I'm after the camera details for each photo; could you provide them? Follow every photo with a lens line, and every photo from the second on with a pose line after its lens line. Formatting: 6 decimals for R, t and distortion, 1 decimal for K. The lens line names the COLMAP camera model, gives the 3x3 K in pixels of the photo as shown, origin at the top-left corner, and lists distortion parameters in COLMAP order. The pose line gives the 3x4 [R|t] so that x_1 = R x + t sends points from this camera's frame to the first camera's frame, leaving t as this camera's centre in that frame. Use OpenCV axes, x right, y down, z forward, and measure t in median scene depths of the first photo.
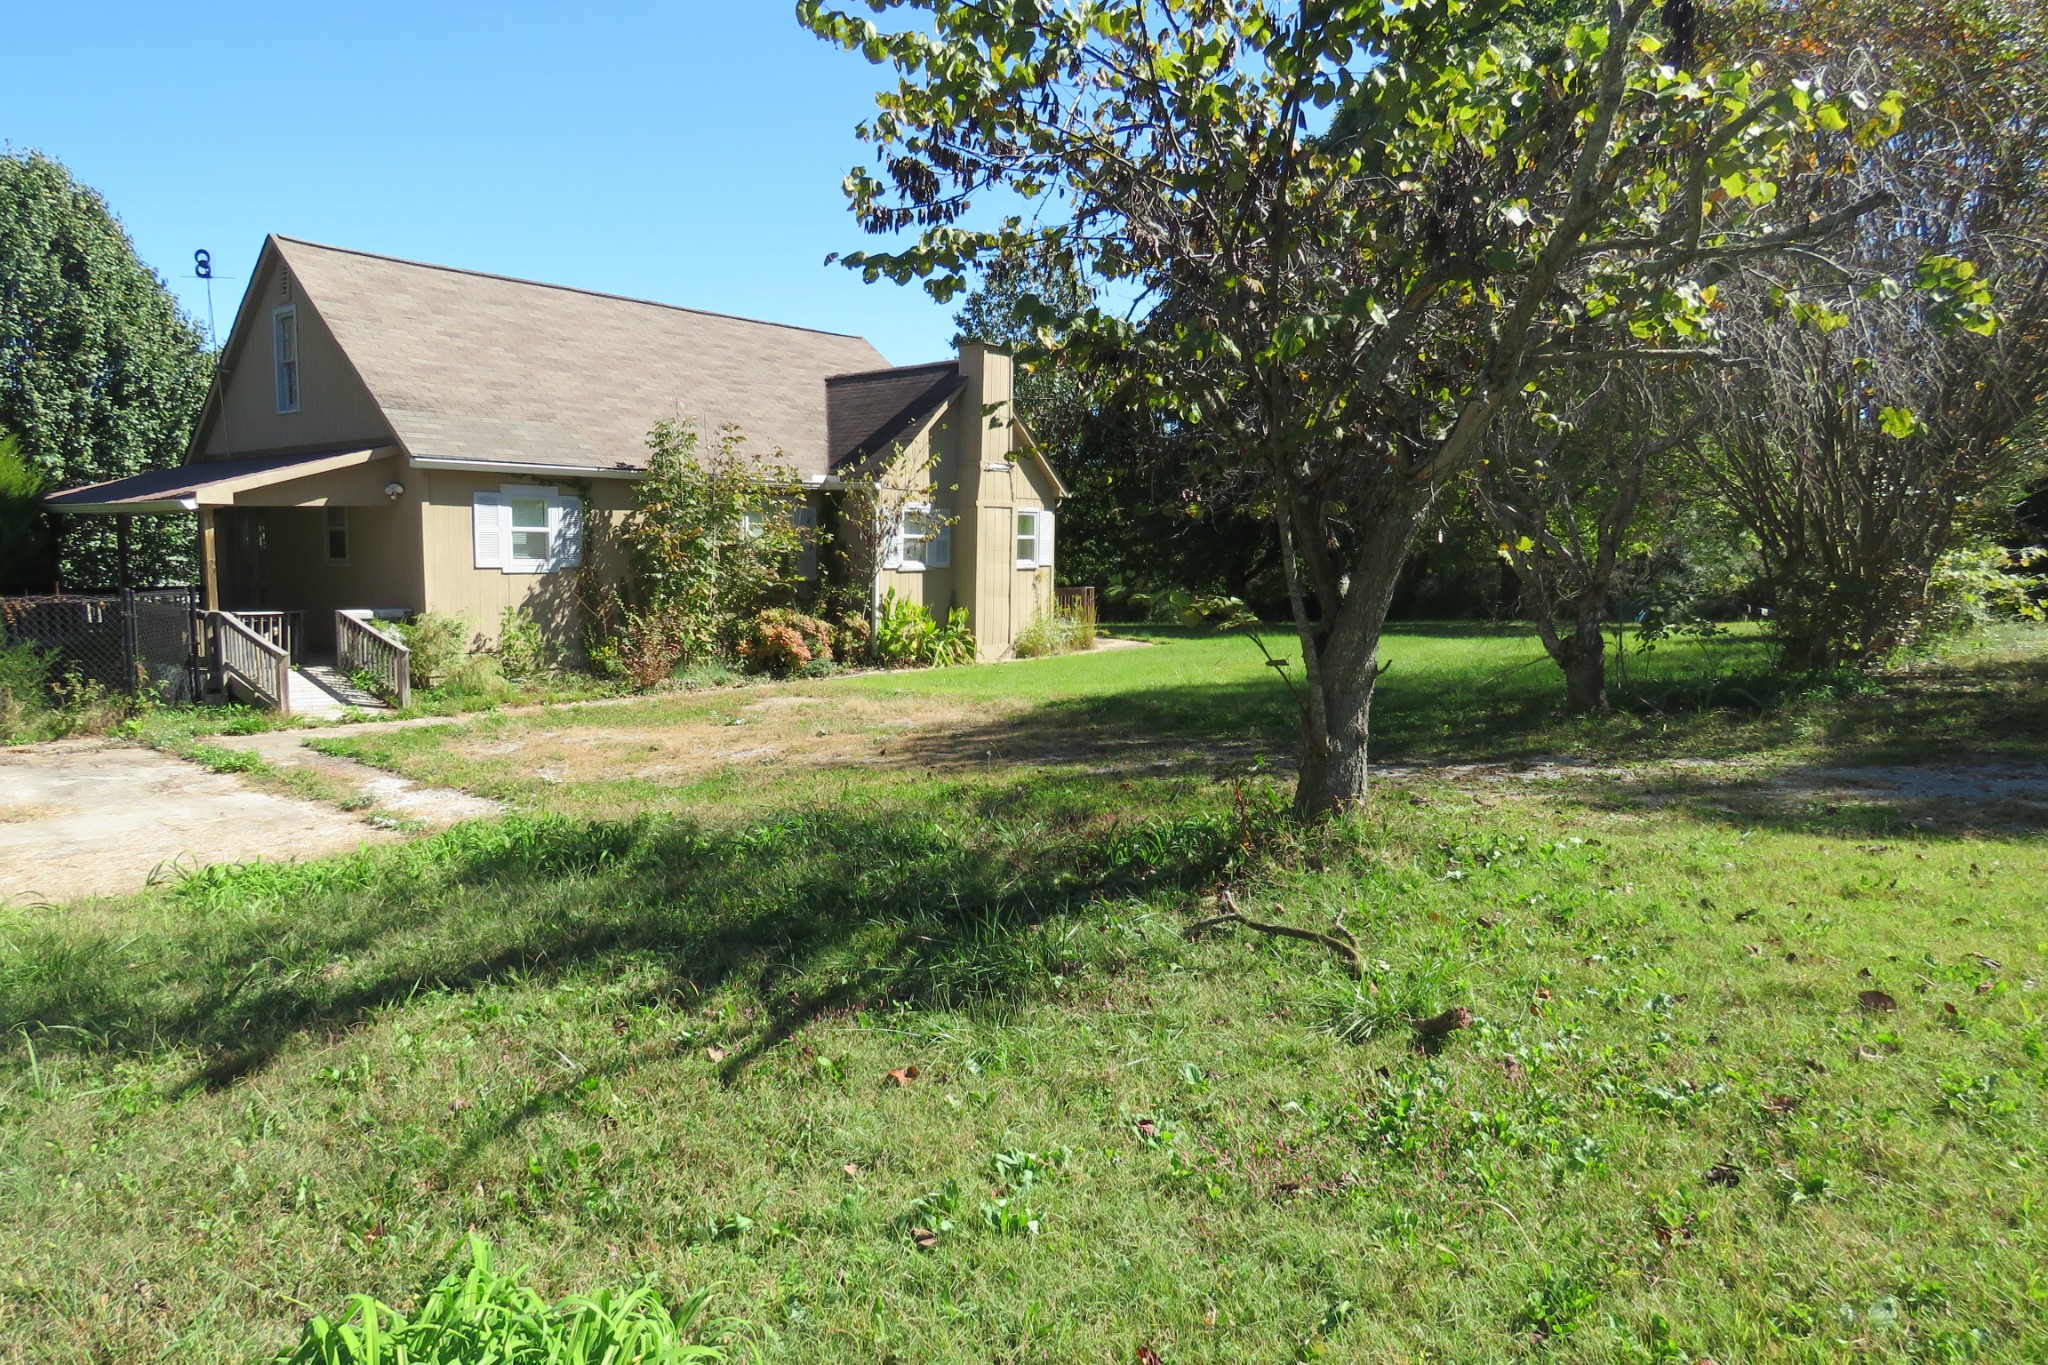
lens RADIAL K [[1330.2, 0, 1009.9], [0, 1330.2, 681.5], [0, 0, 1]] dist [-0.009063, -0.002873]
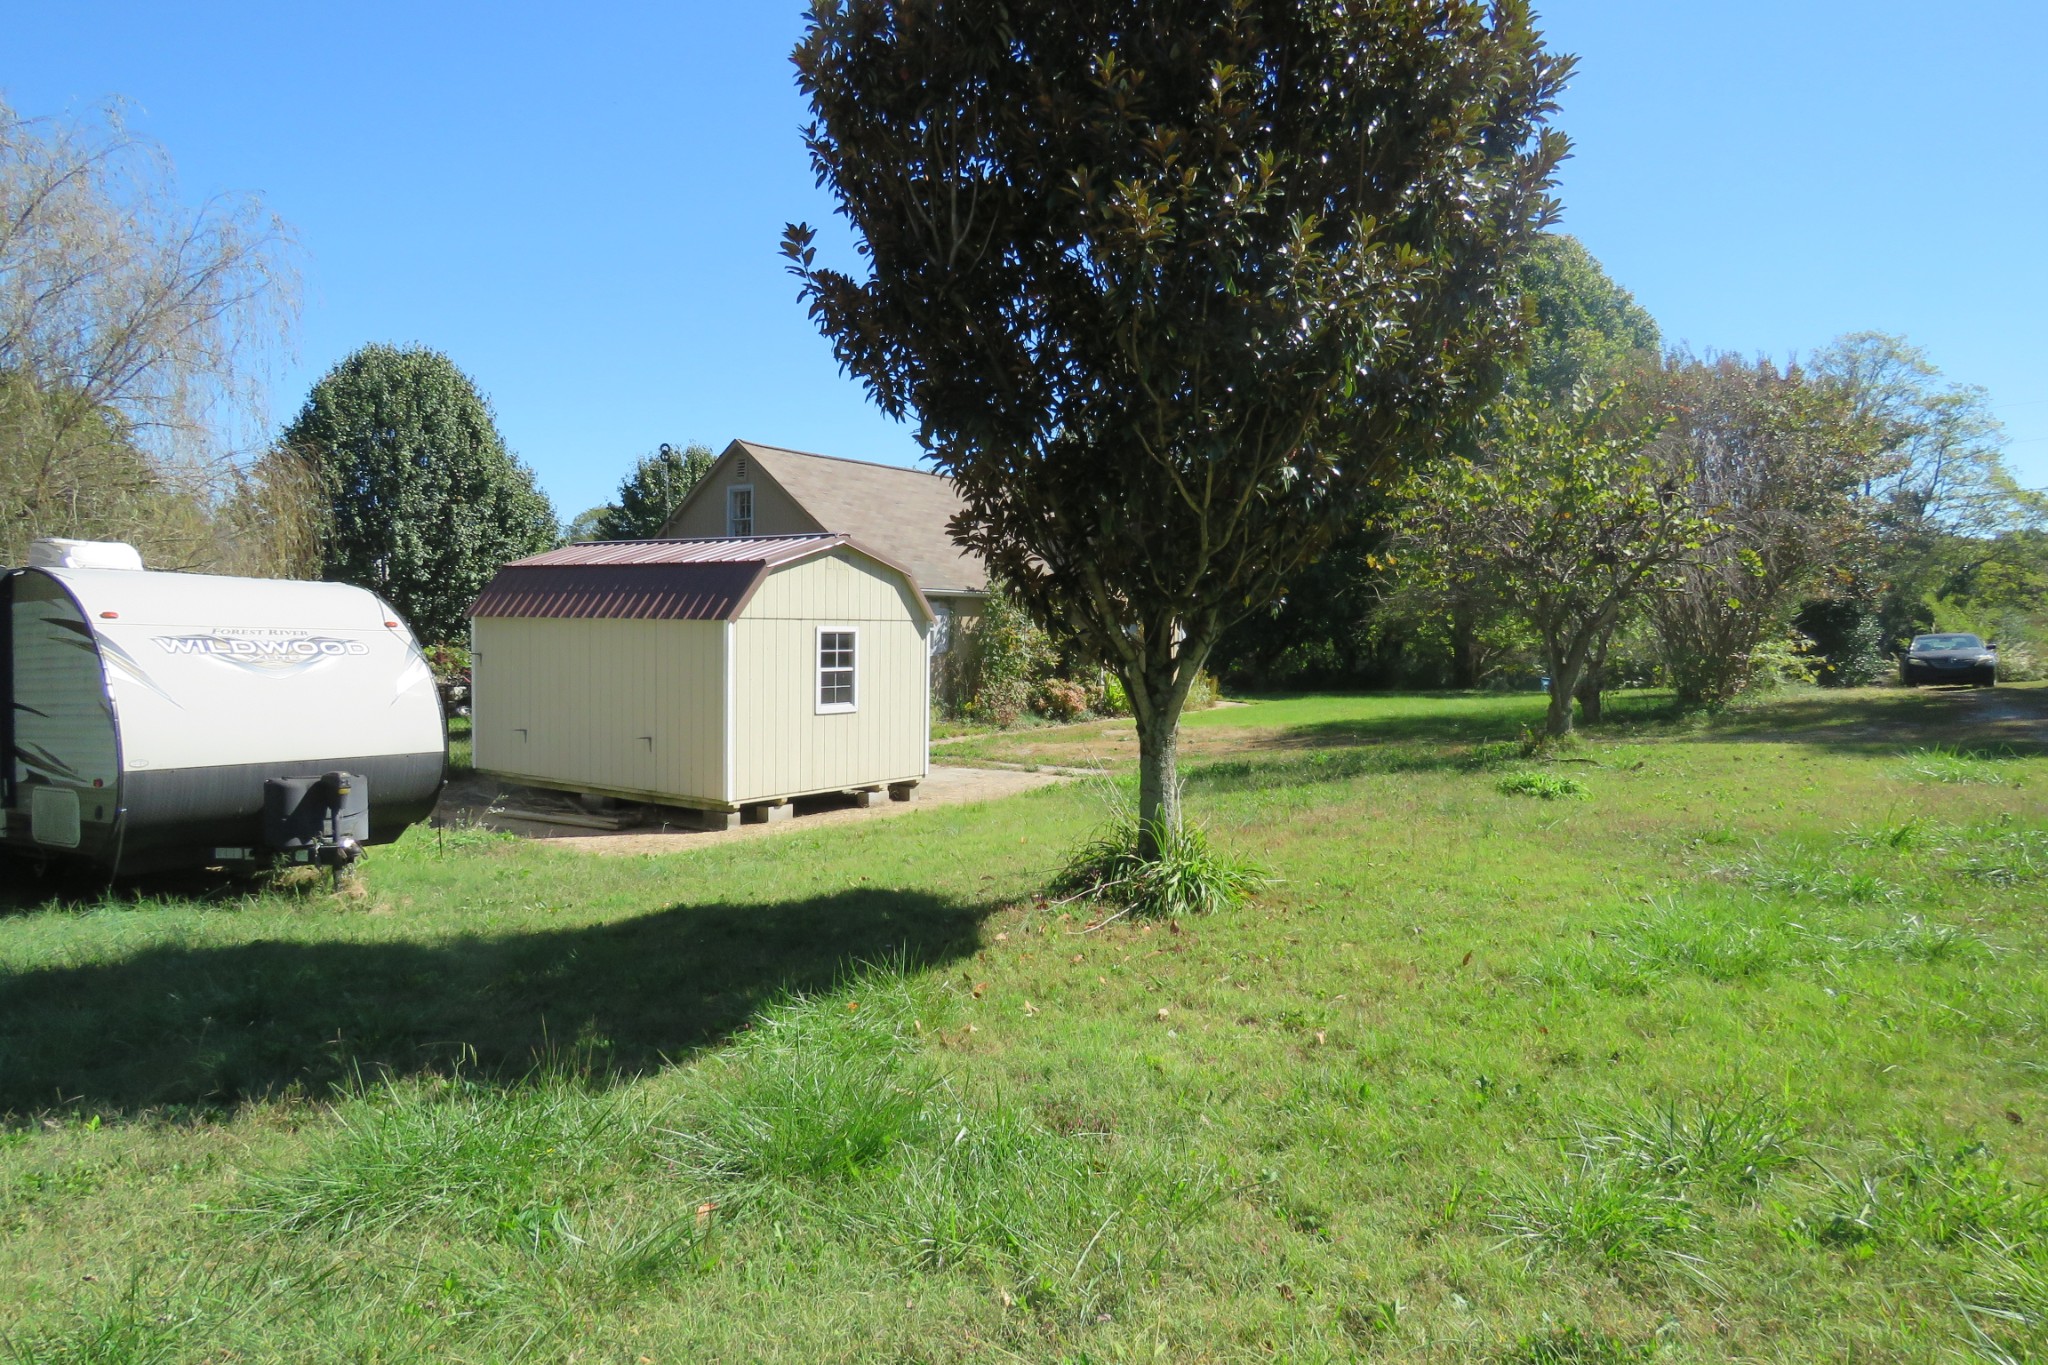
lens RADIAL K [[1330.2, 0, 1009.9], [0, 1330.2, 681.5], [0, 0, 1]] dist [-0.009063, -0.002873]
pose [[0.995679, -0.002343, 0.092837, -0.410327], [0.008260, 0.997953, -0.063409, 0.051899], [-0.092499, 0.063902, 0.993660, -0.602004]]
